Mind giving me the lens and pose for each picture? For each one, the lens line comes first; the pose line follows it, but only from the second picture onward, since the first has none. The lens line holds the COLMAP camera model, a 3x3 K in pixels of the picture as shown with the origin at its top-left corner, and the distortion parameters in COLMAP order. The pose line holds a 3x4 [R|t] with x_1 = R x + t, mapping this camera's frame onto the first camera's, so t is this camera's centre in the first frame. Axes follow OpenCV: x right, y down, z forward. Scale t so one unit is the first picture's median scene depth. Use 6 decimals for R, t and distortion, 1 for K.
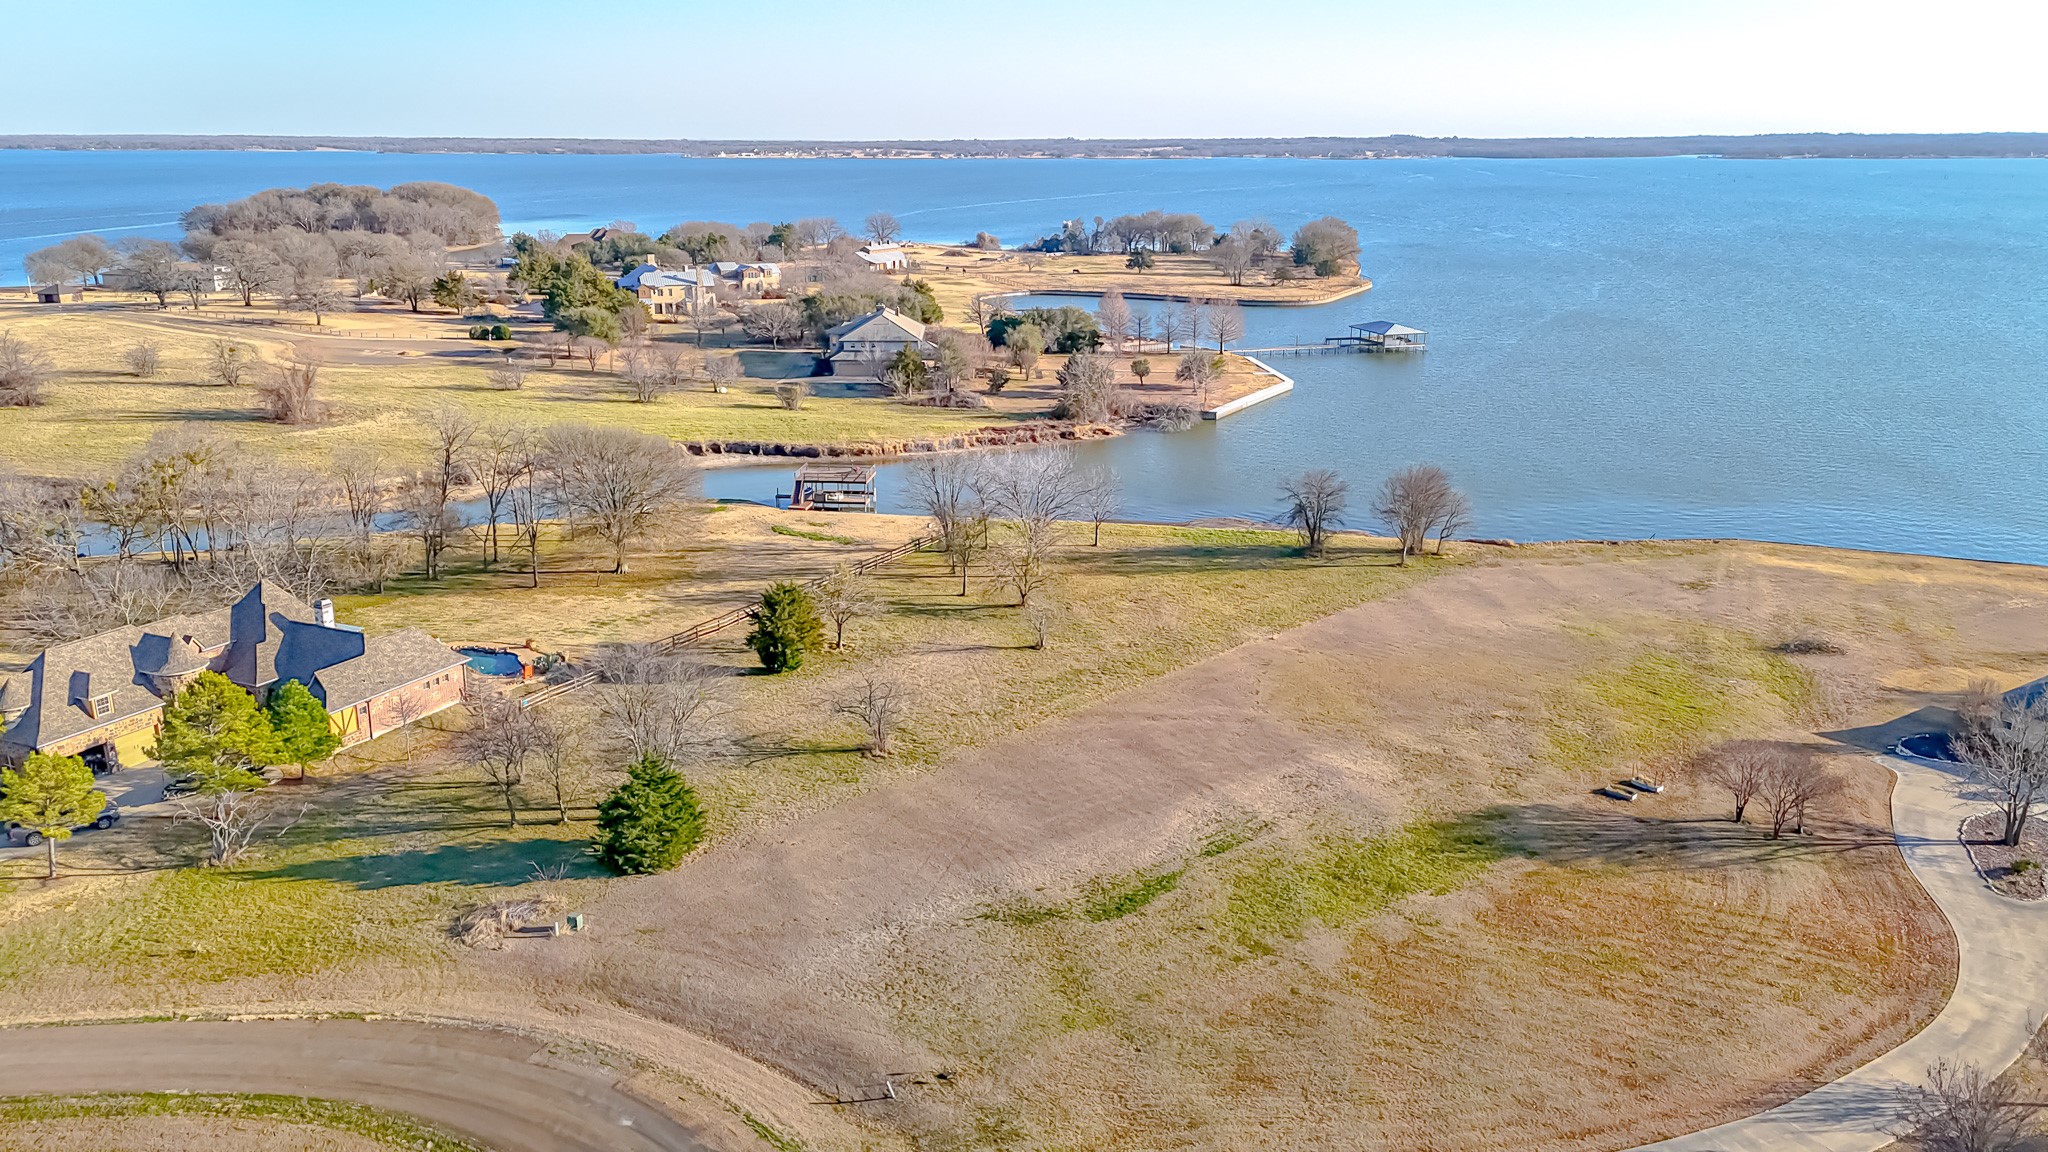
lens RADIAL K [[1510.8, 0, 1024.0], [0, 1510.8, 576.0], [0, 0, 1]] dist [0.075297, -0.070566]
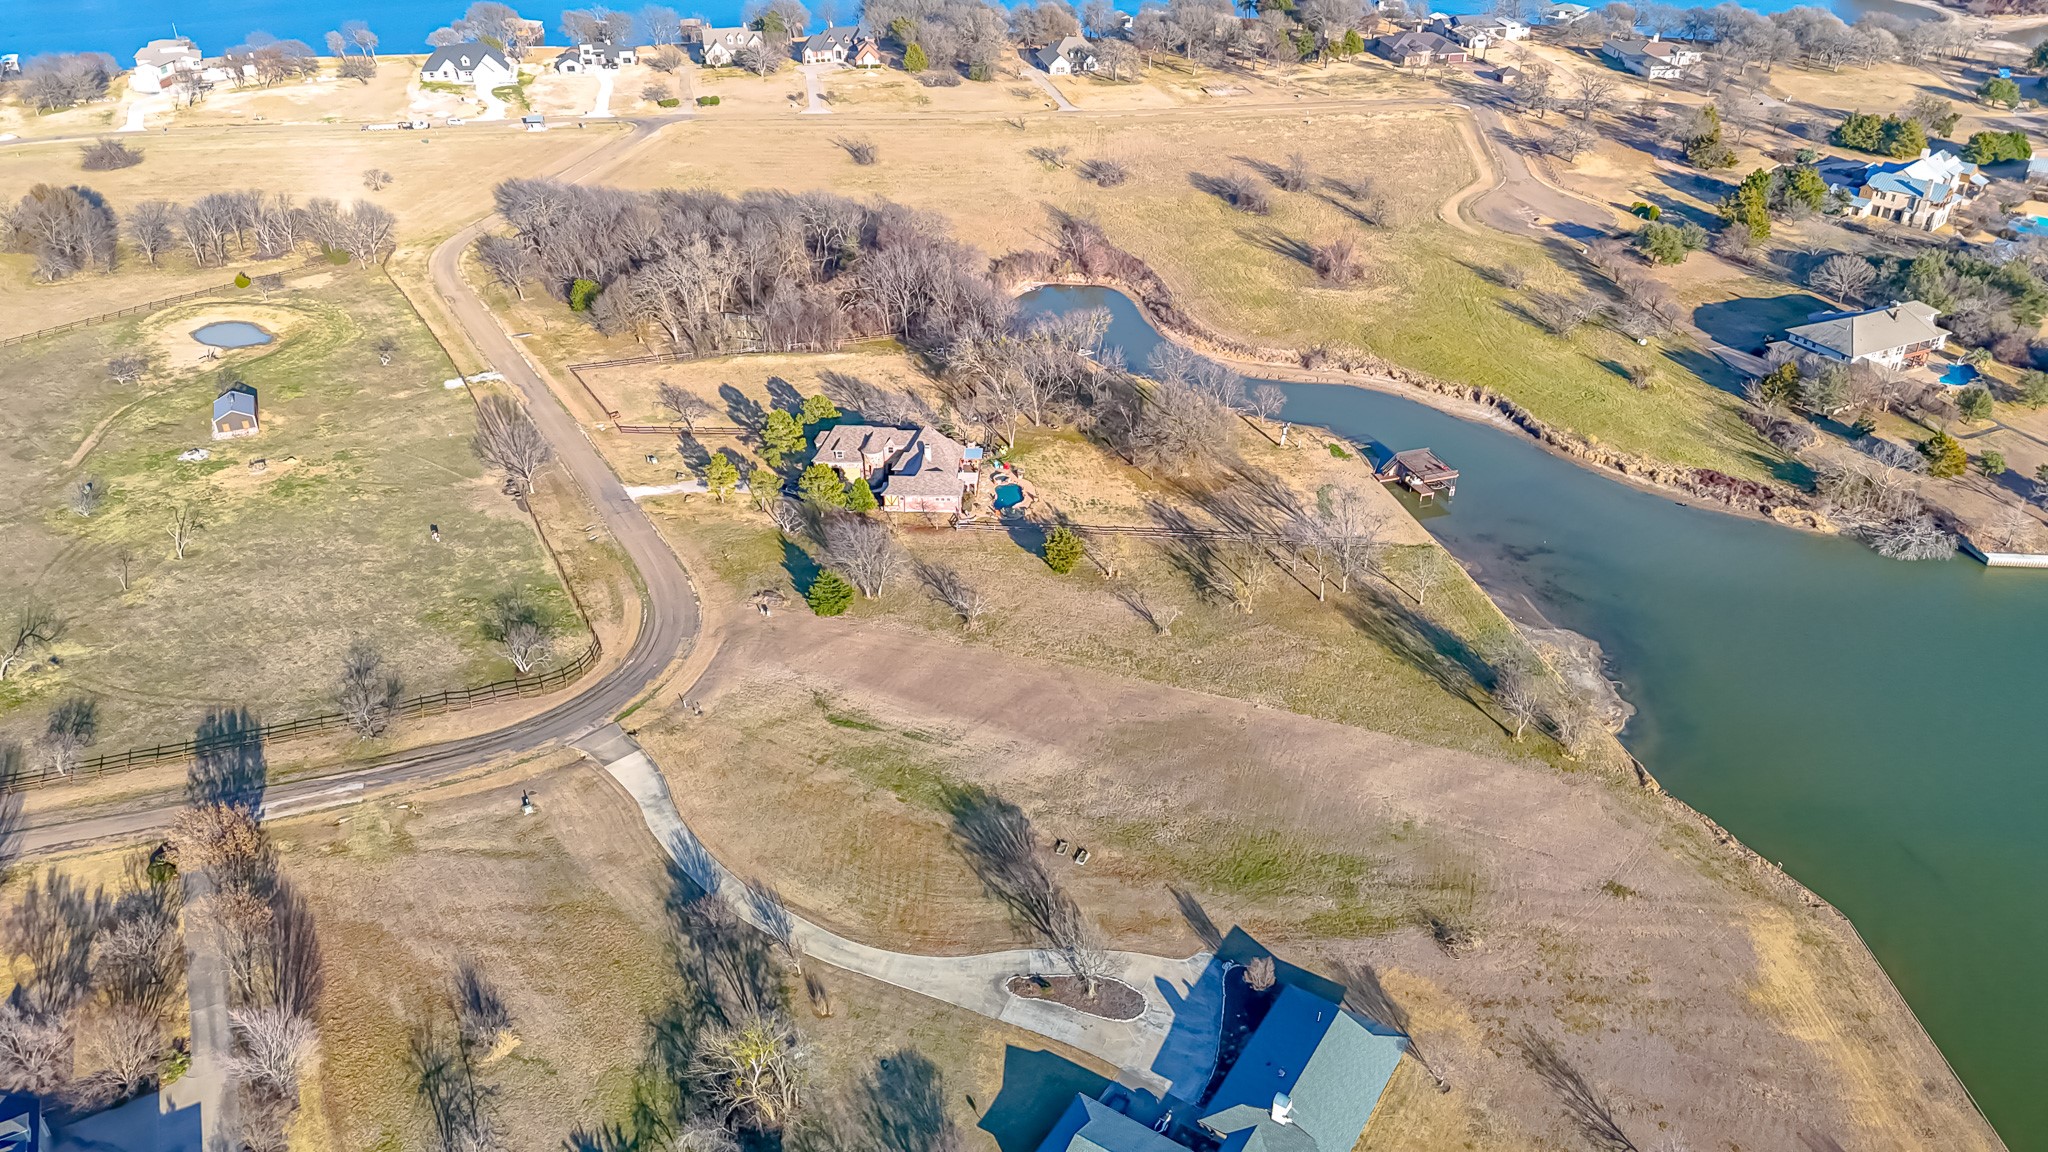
lens RADIAL K [[1494.8, 0, 1022.1], [0, 1494.8, 575.7], [0, 0, 1]] dist [0.081631, -0.083740]
pose [[0.399059, 0.473895, -0.784968, 1.460445], [-0.247517, 0.879981, 0.405424, -0.767103], [0.882886, 0.032505, 0.468461, 0.114914]]
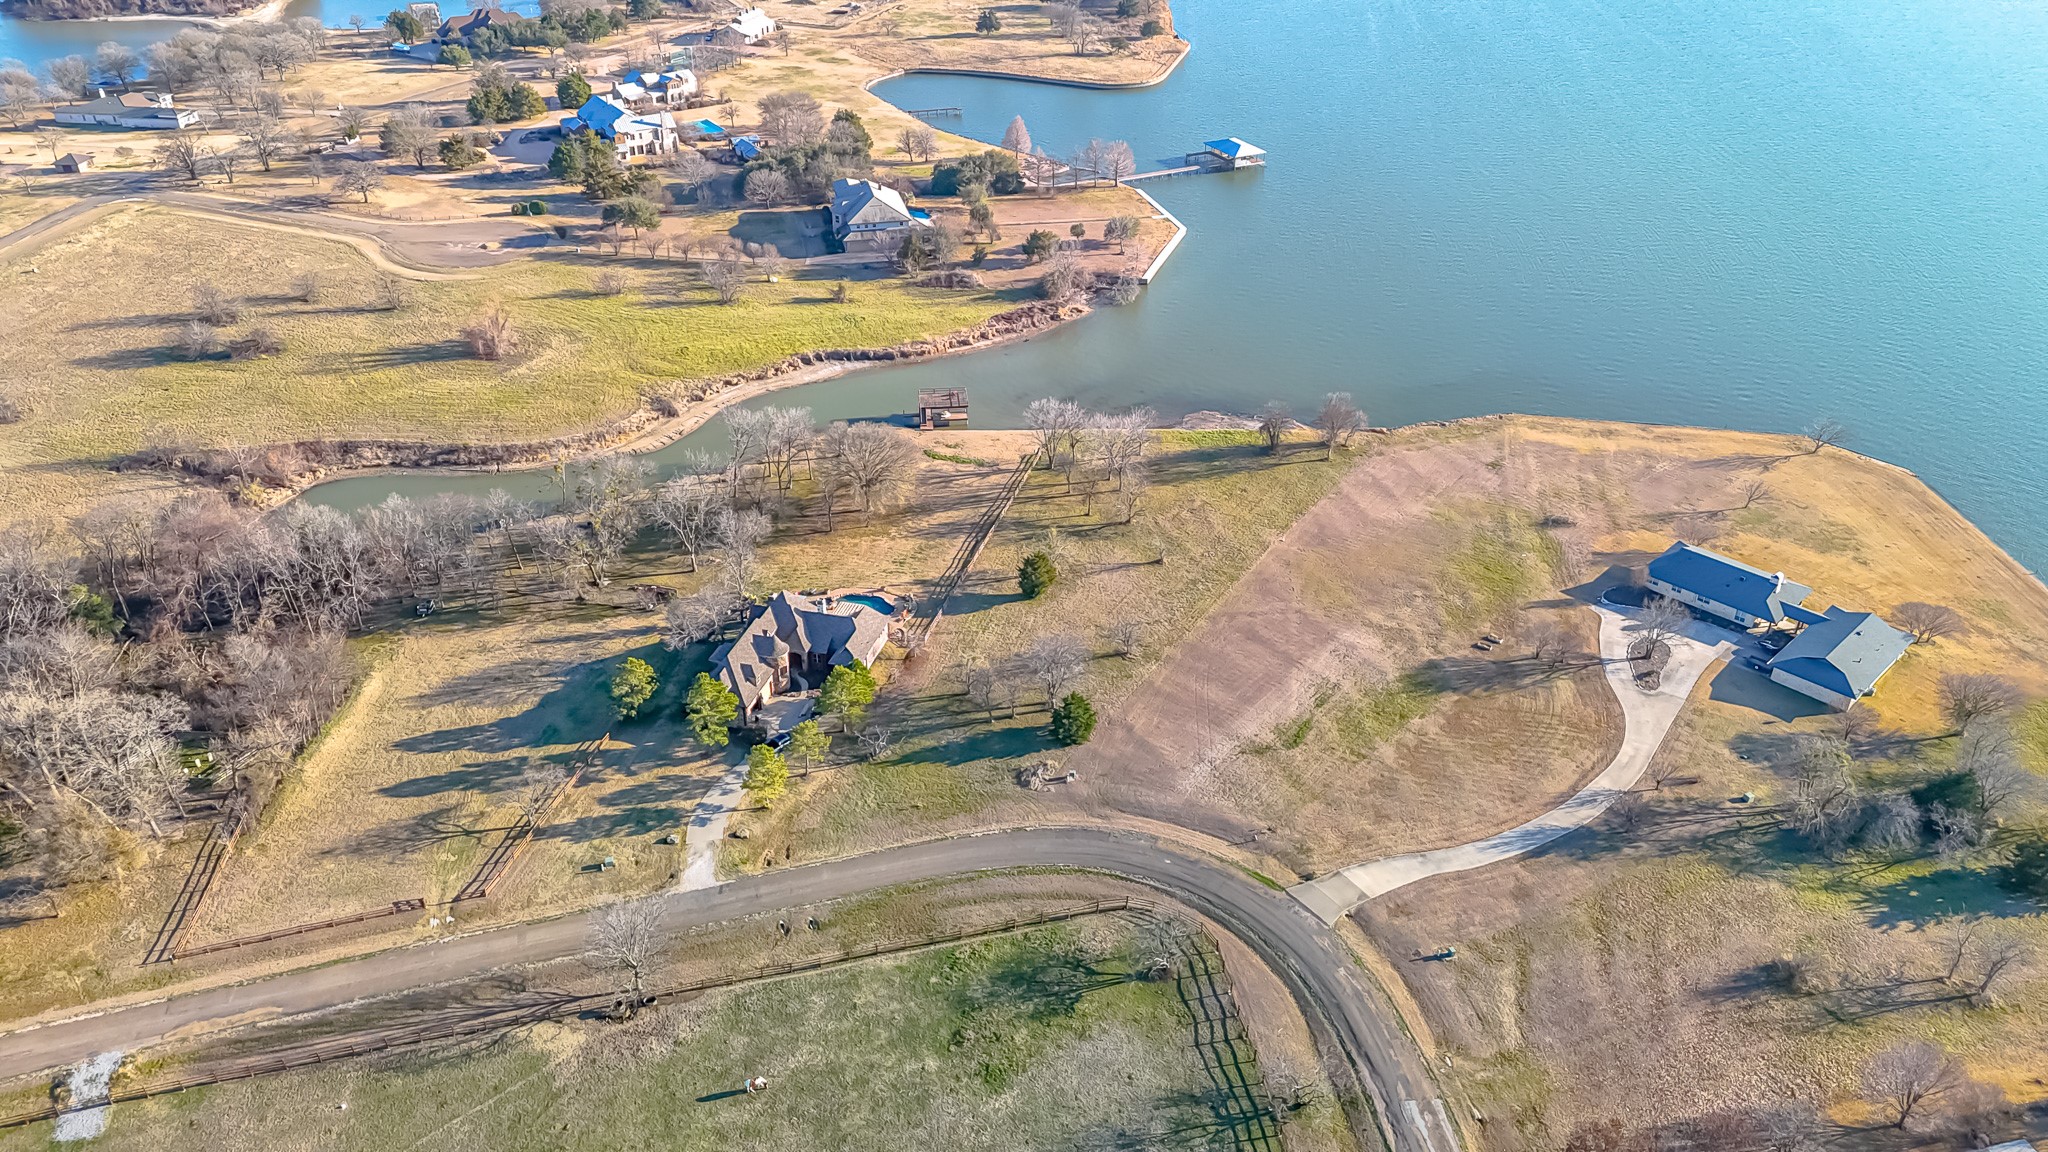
lens RADIAL K [[1494.8, 0, 1022.1], [0, 1494.8, 575.7], [0, 0, 1]] dist [0.081631, -0.083740]
pose [[0.982800, -0.099190, 0.155775, -0.523525], [0.055094, 0.962582, 0.265332, -0.506328], [-0.176265, -0.252186, 0.951490, -0.807767]]
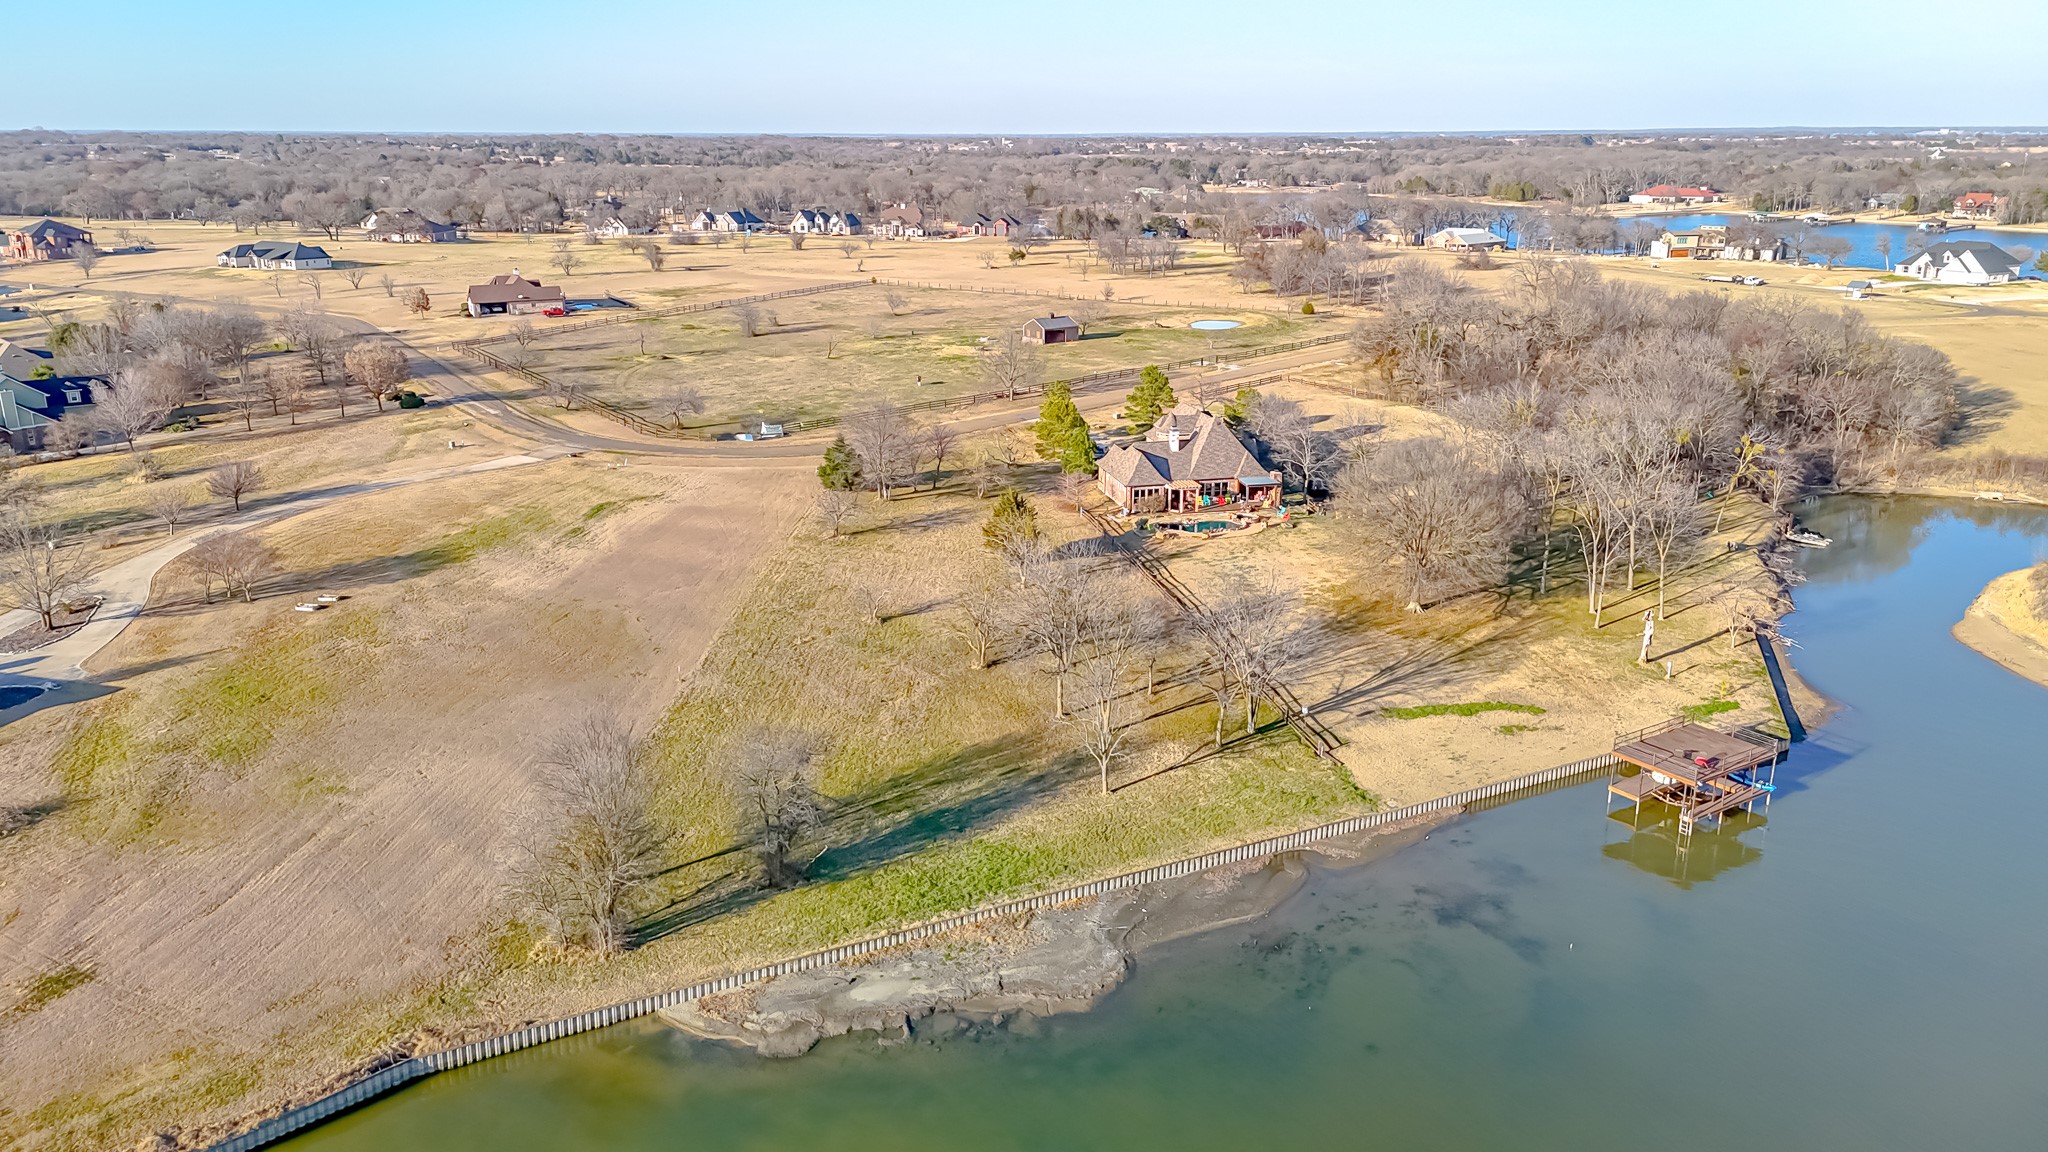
lens RADIAL K [[1503.4, 0, 1022.7], [0, 1503.4, 581.0], [0, 0, 1]] dist [0.088195, -0.093125]
pose [[-0.779072, 0.179422, -0.600711, 0.672119], [-0.171606, 0.860550, 0.479589, -0.602153], [0.602991, 0.476720, -0.639641, 2.086995]]
